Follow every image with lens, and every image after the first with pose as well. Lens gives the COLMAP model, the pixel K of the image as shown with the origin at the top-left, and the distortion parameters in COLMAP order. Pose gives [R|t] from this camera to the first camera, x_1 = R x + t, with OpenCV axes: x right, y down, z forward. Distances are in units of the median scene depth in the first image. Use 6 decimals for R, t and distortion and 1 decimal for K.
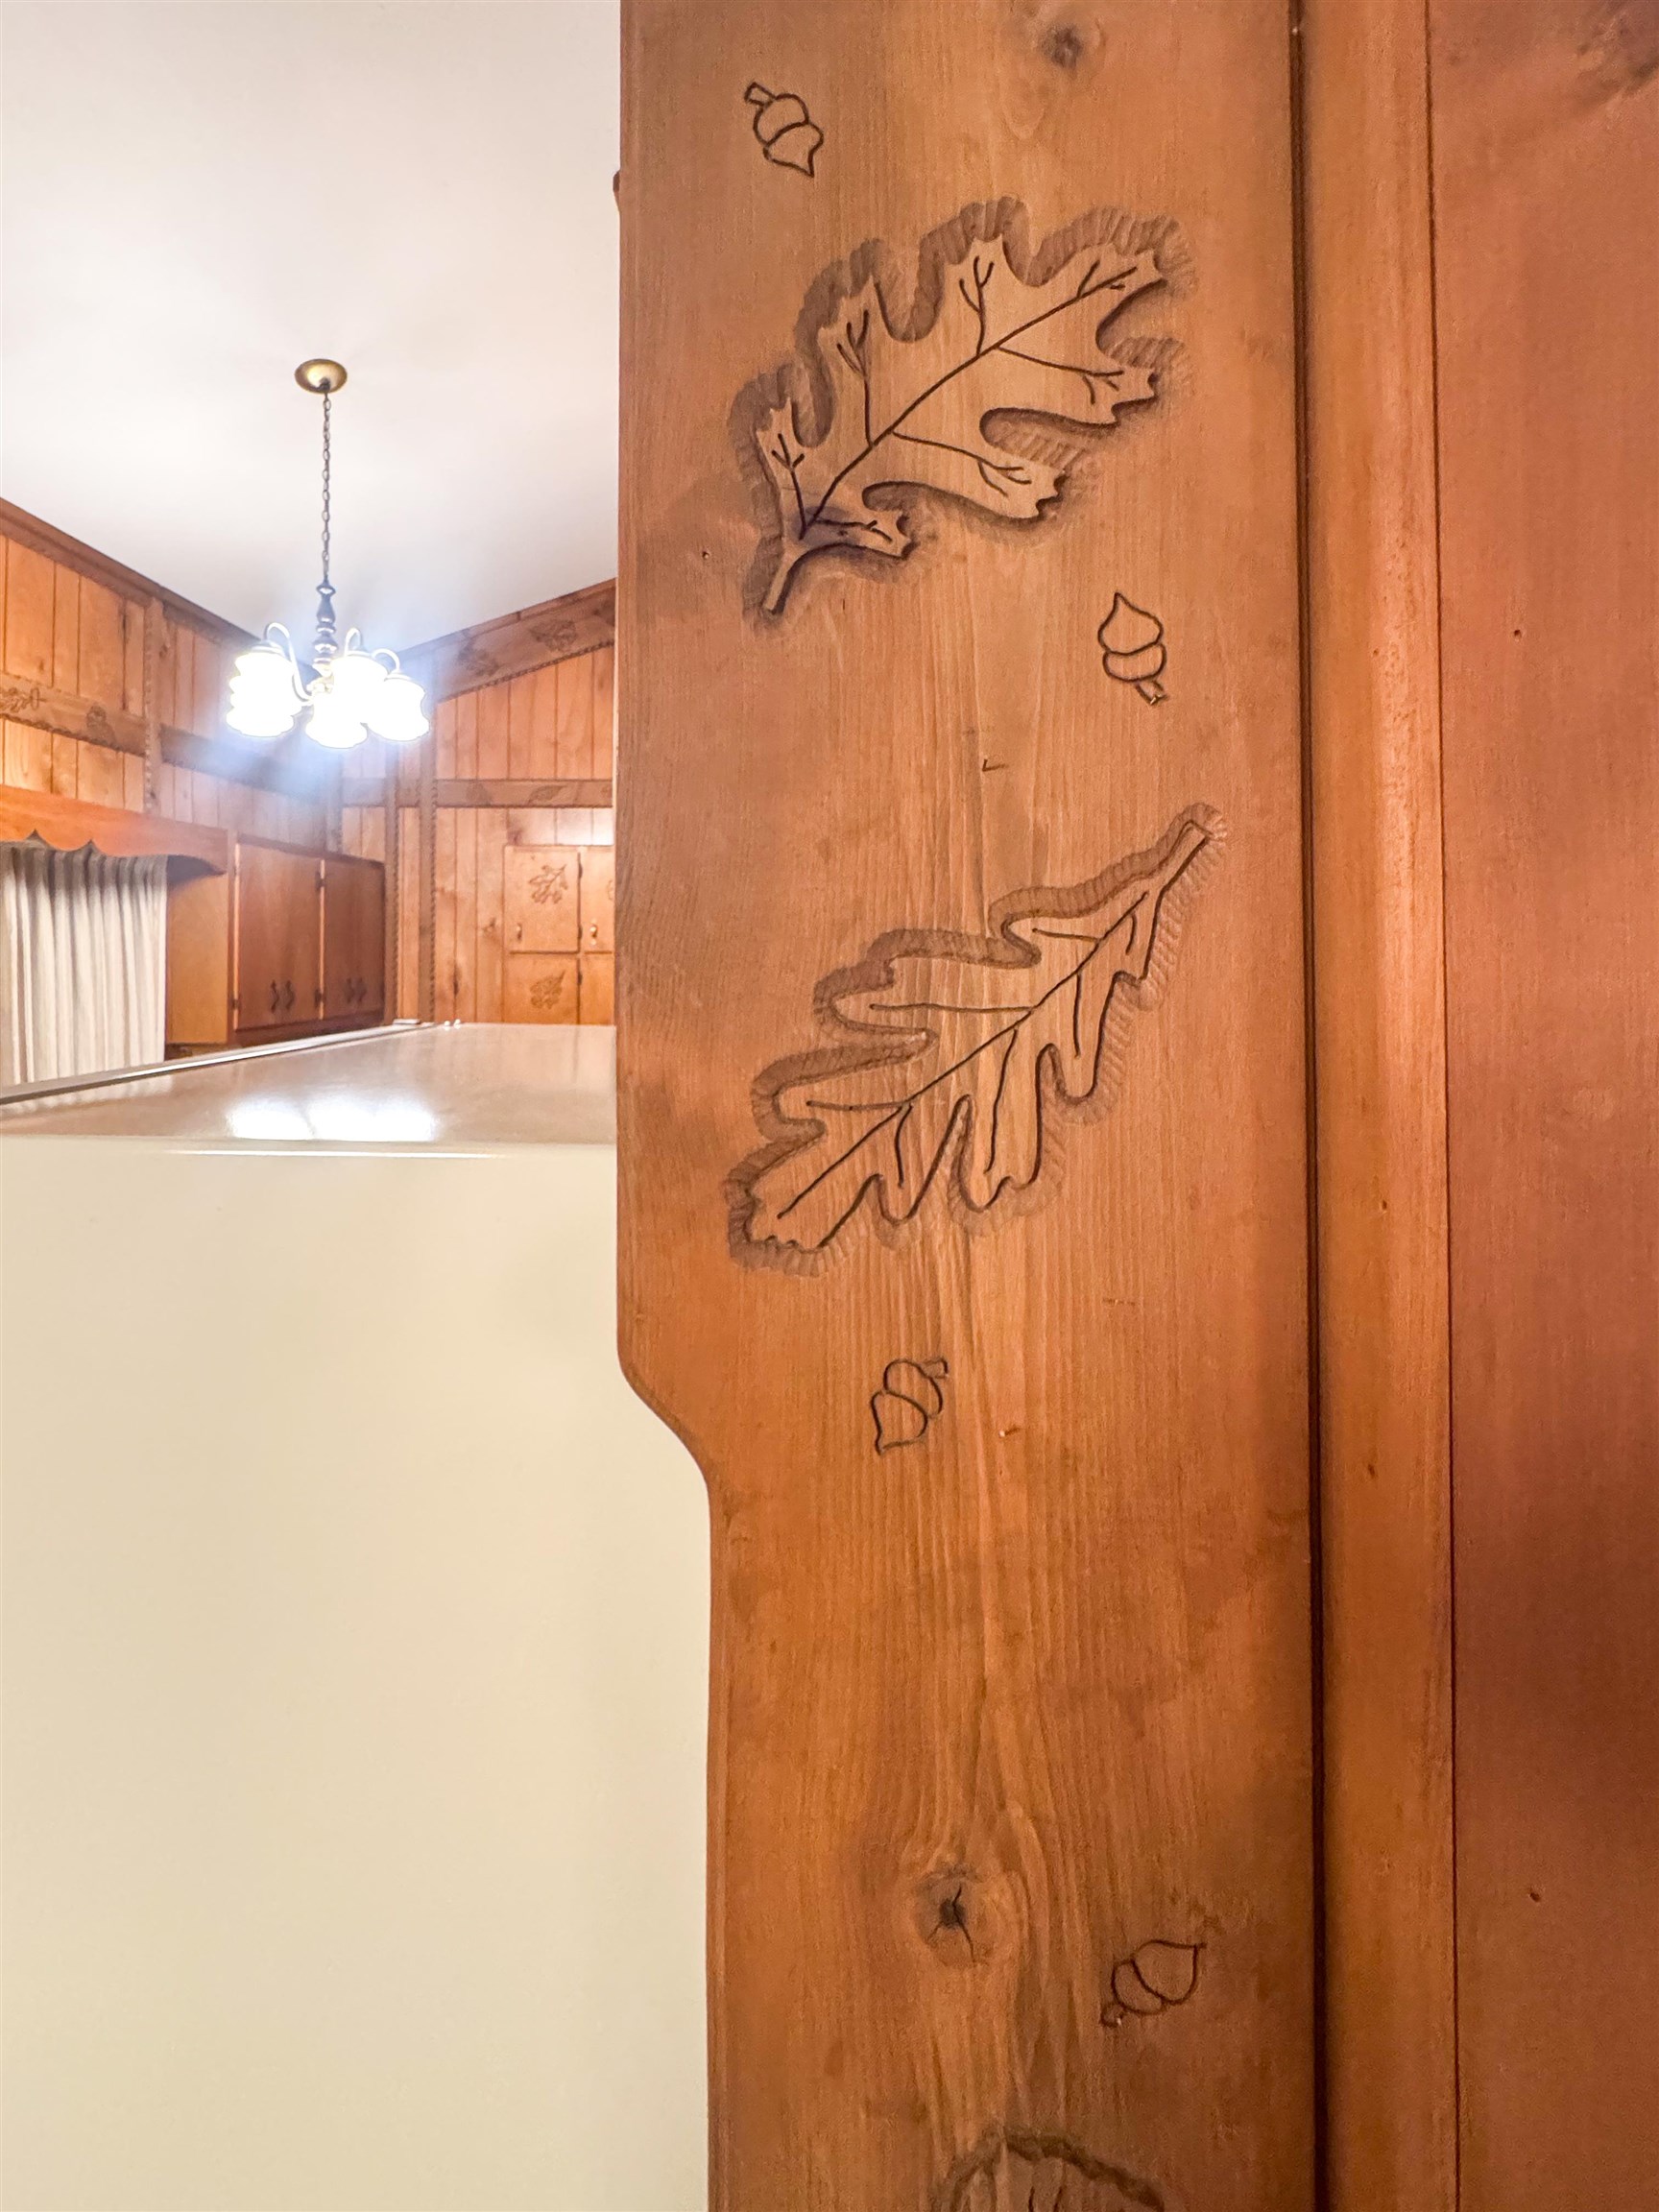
lens RADIAL K [[957.8, 0, 840.0], [0, 957.8, 926.4], [0, 0, 1]] dist [-0.003272, -0.000636]
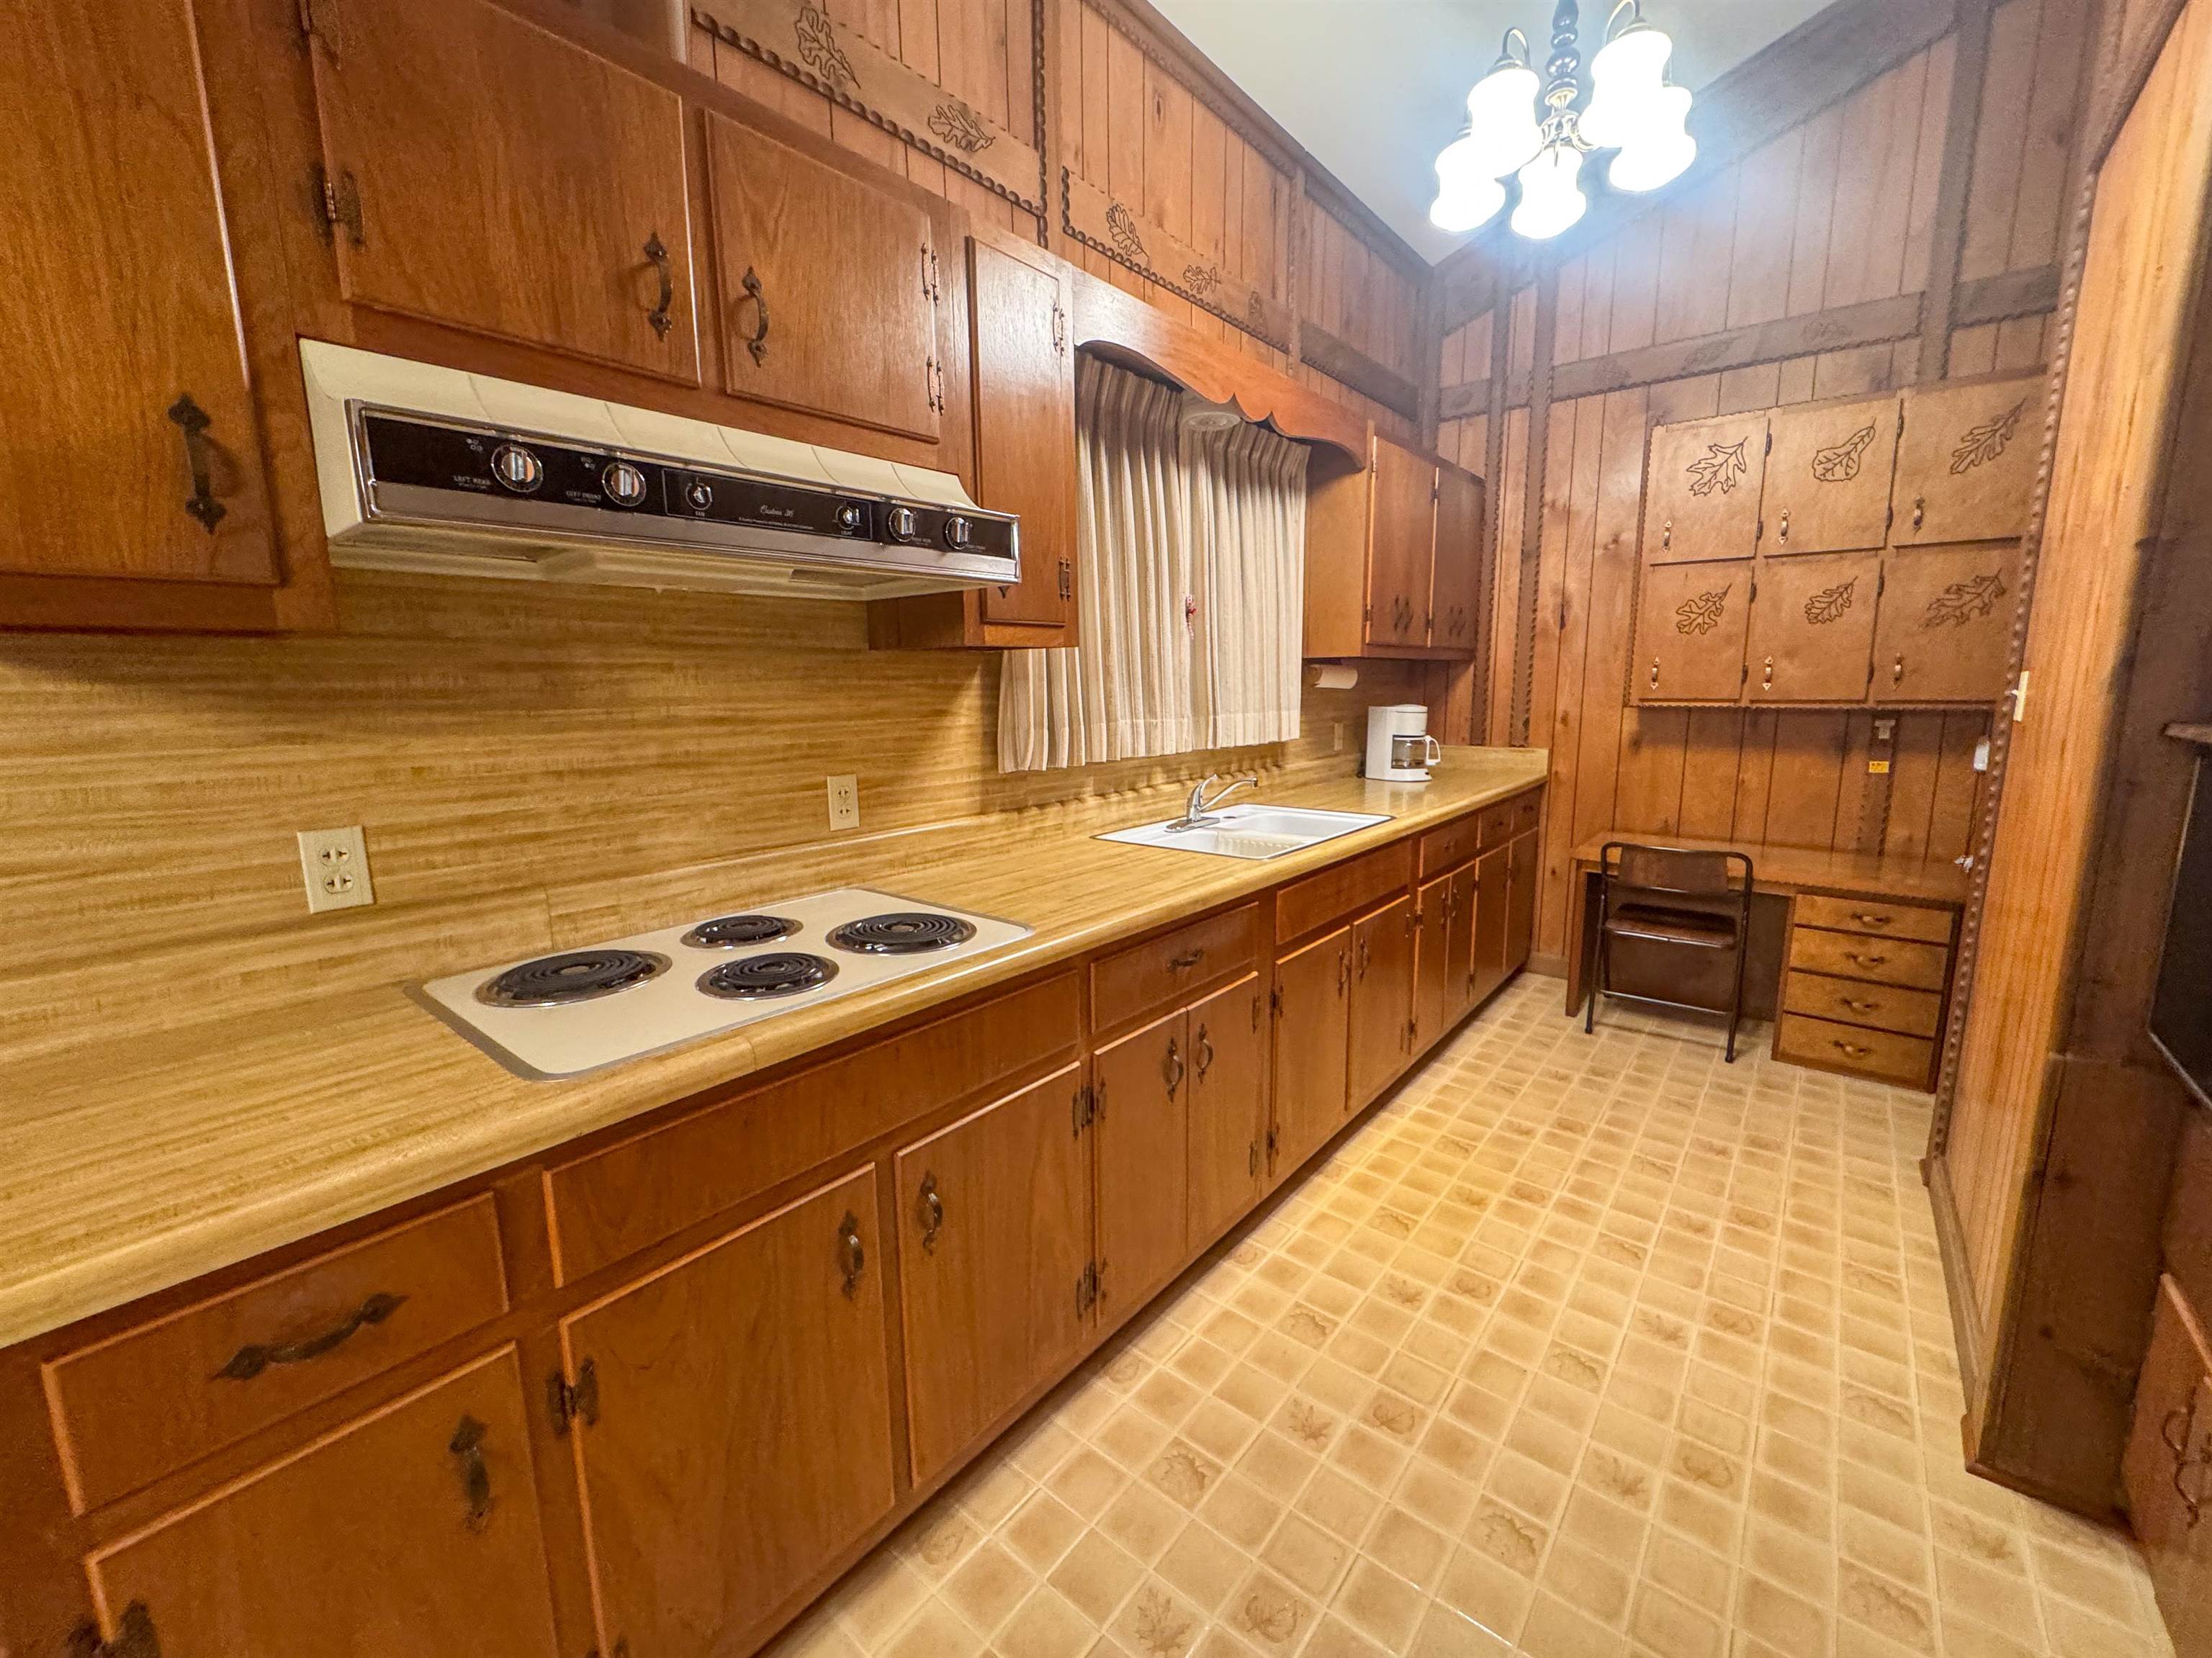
lens RADIAL K [[907.4, 0, 1107.7], [0, 907.4, 826.2], [0, 0, 1]] dist [-0.002354, 0.000441]
pose [[0.769651, 0.098869, -0.630763, -0.263795], [0.022300, 0.983172, 0.181319, 0.127626], [0.638075, -0.153618, 0.754494, 0.135729]]
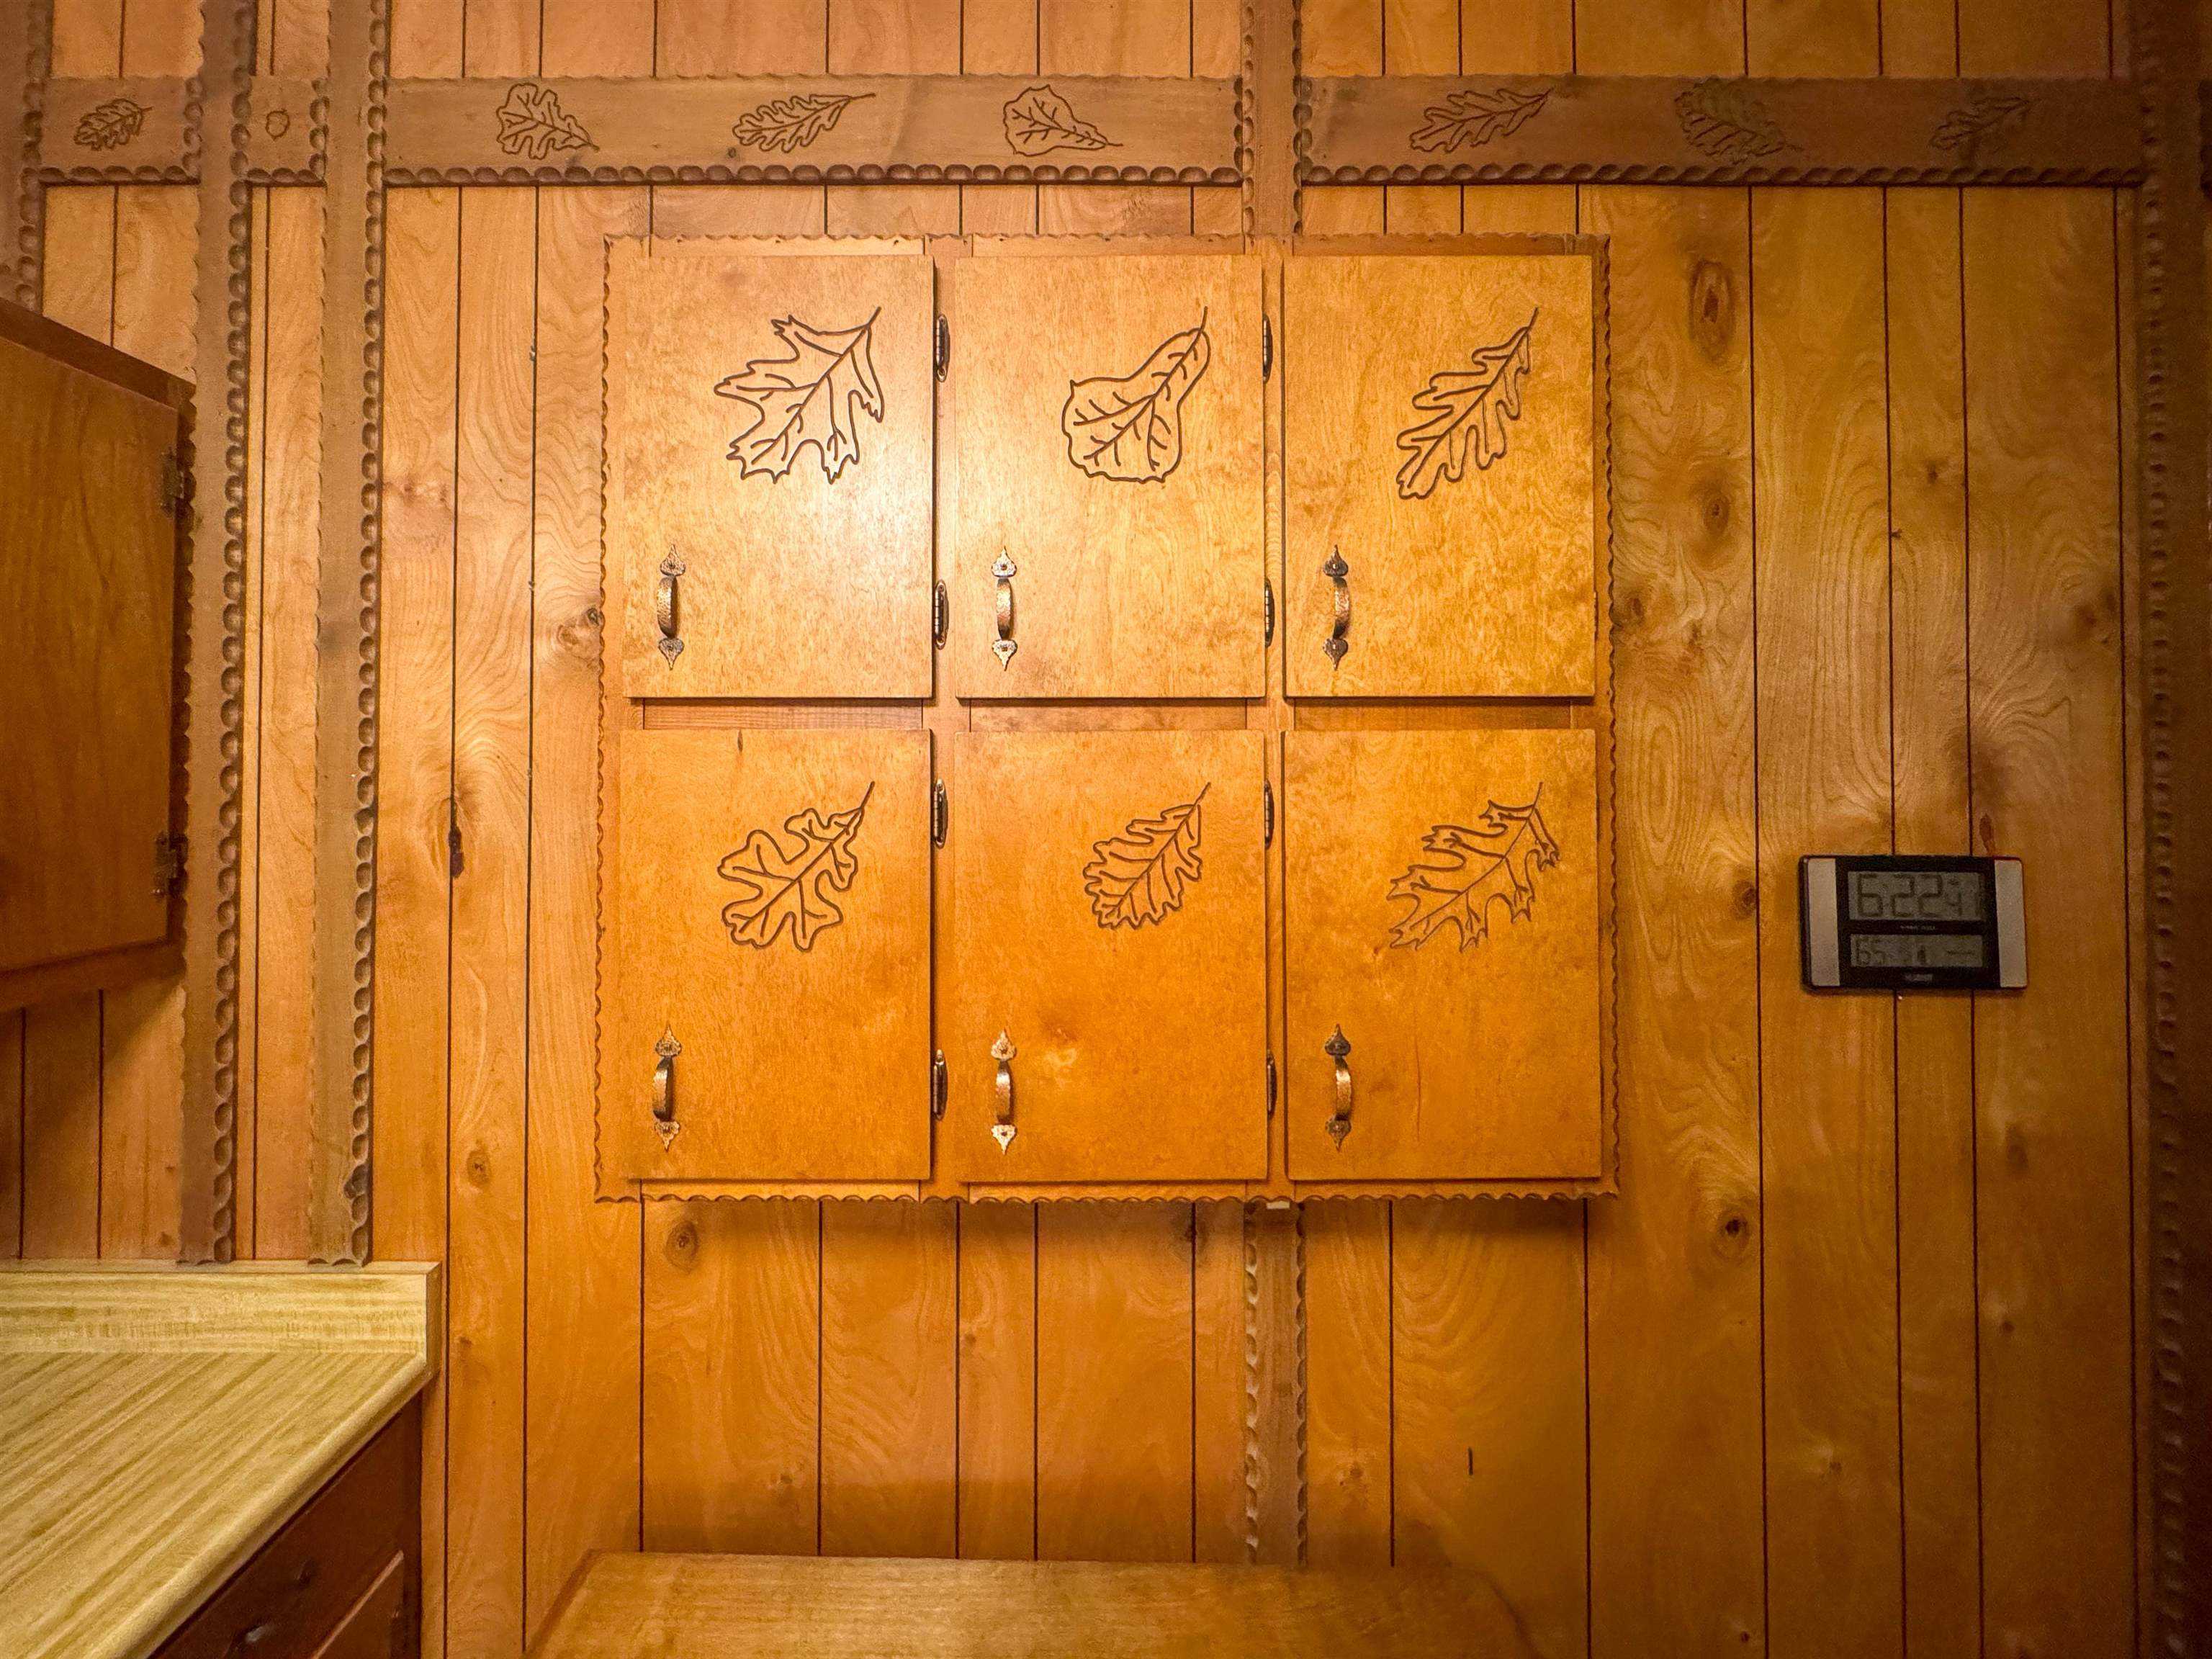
lens RADIAL K [[907.4, 0, 1088.2], [0, 907.4, 761.4], [0, 0, 1]] dist [-0.002354, 0.000441]
pose [[0.999970, 0.002155, 0.007379, -0.323898], [-0.002199, 0.999980, 0.005879, 0.053591], [-0.007366, -0.005895, 0.999955, 1.067929]]
